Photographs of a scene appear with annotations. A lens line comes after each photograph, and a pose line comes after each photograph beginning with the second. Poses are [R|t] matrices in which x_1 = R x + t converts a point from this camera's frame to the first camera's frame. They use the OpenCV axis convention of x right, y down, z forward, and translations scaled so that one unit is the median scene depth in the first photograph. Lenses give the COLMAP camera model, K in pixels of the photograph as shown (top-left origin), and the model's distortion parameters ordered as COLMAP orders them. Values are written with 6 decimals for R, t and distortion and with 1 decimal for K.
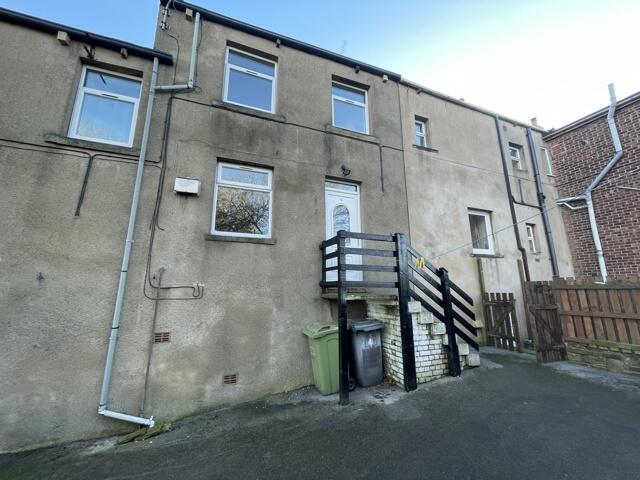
lens RADIAL K [[259.0, 0, 320.0], [0, 259.0, 240.0], [0, 0, 1]] dist [-0.002487, -0.000544]
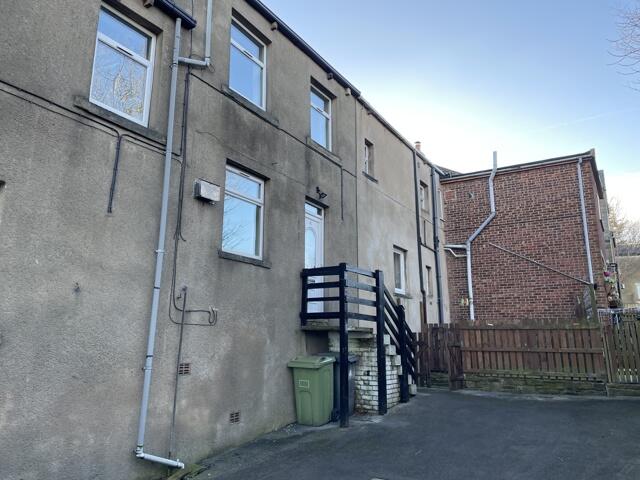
lens RADIAL K [[480.0, 0, 320.0], [0, 480.0, 240.0], [0, 0, 1]] dist [0.107995, -0.143661]
pose [[0.804630, 0.135136, 0.578194, -1.066466], [-0.123987, 0.990530, -0.058964, -0.003761], [-0.580687, -0.024245, 0.813766, -0.476145]]
